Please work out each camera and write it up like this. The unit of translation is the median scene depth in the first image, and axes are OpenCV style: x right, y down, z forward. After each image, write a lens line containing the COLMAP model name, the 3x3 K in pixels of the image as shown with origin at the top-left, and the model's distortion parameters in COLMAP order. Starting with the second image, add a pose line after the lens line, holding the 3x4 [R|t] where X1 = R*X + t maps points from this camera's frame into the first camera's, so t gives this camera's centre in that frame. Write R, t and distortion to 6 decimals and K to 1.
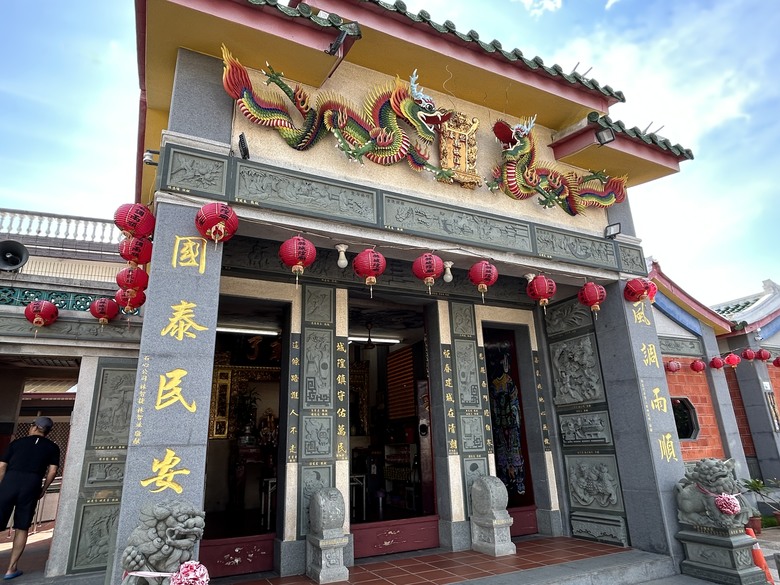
lens RADIAL K [[486.1, 0, 386.4], [0, 486.1, 290.3], [0, 0, 1]] dist [-0.011345, 0.001610]
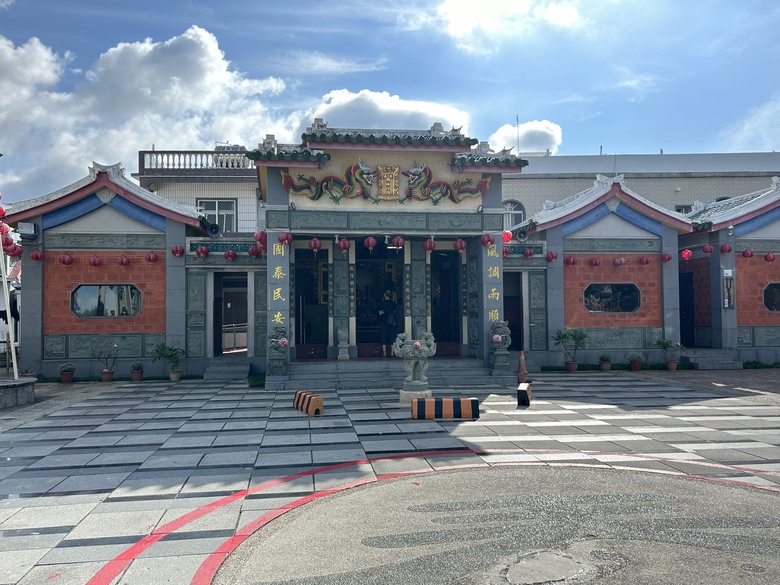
lens RADIAL K [[636.8, 0, 390.5], [0, 636.8, 292.4], [0, 0, 1]] dist [0.008920, -0.000298]
pose [[0.952981, 0.012684, -0.302764, 0.950458], [0.072741, 0.960336, 0.269192, -0.543827], [0.294169, -0.278558, 0.914259, -1.620222]]
